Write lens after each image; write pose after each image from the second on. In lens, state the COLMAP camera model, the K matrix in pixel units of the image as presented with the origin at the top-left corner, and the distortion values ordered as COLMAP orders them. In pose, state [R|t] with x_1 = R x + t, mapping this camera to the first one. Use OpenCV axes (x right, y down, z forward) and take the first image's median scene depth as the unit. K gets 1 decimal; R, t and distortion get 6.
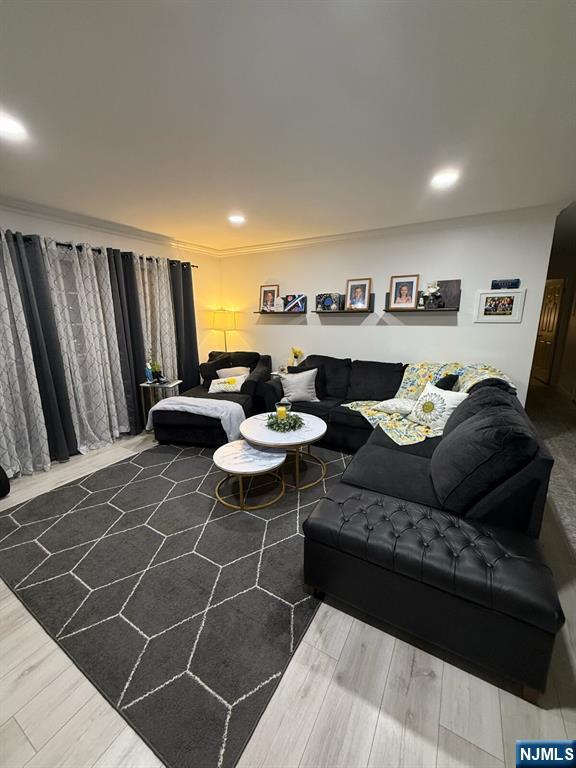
lens RADIAL K [[309.6, 0, 269.7], [0, 309.6, 381.0], [0, 0, 1]] dist [0.002541, 0.000447]
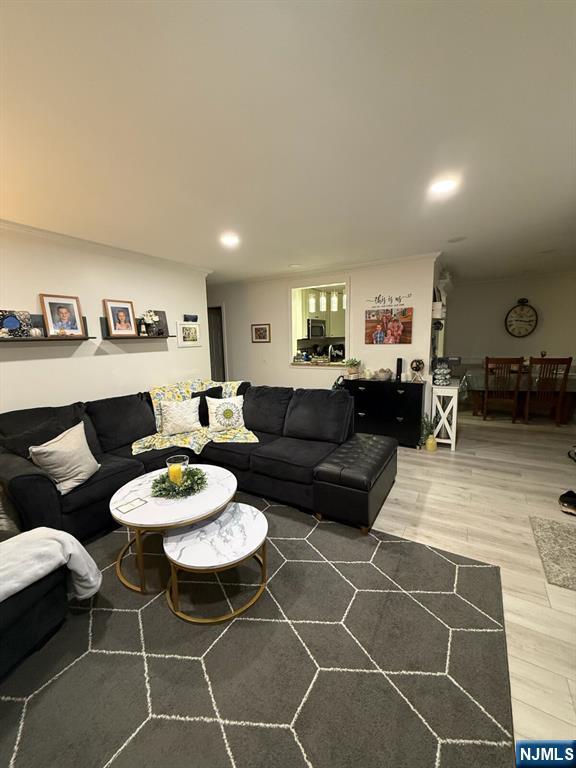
lens RADIAL K [[309.6, 0, 290.3], [0, 309.6, 384.9], [0, 0, 1]] dist [0.002541, 0.000447]
pose [[-0.025438, -0.152200, 0.988022, -0.545505], [0.223196, 0.962529, 0.154019, -0.126415], [-0.974442, 0.224440, 0.009486, 0.551465]]
